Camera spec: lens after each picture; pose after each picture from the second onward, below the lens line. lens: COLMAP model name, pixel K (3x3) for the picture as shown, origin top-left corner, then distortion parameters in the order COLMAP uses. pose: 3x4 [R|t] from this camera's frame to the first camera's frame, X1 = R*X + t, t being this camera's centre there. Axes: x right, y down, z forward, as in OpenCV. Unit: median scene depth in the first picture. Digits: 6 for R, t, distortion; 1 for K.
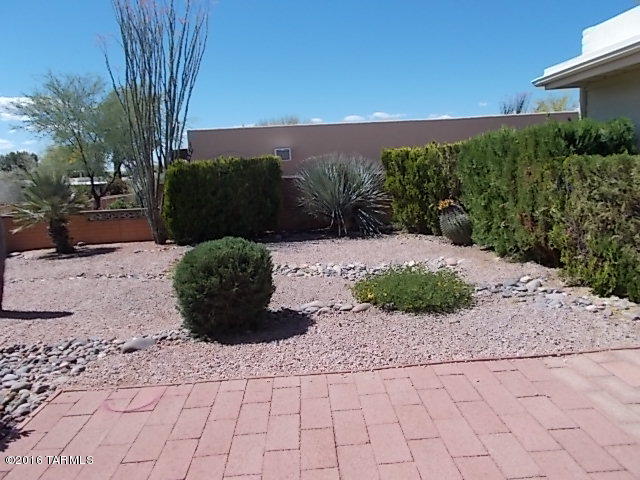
lens RADIAL K [[502.8, 0, 317.3], [0, 502.8, 237.9], [0, 0, 1]] dist [0.026092, -0.019846]
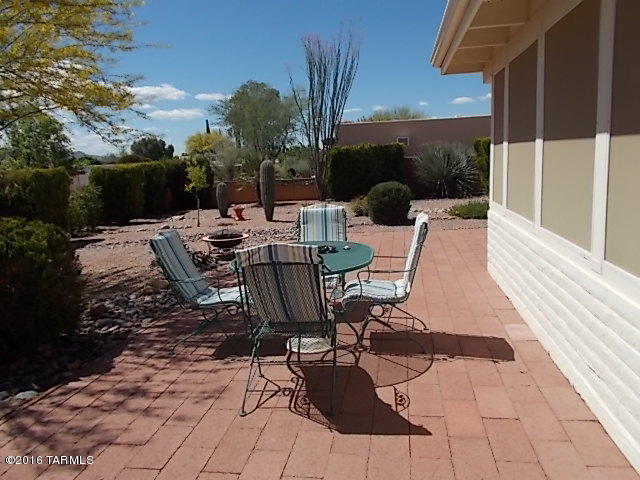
lens RADIAL K [[502.8, 0, 317.3], [0, 502.8, 237.9], [0, 0, 1]] dist [0.026092, -0.019846]
pose [[0.979864, 0.036987, -0.196208, -0.022196], [-0.031476, 0.999019, 0.031135, 0.082175], [0.197167, -0.024332, 0.980068, -0.536077]]
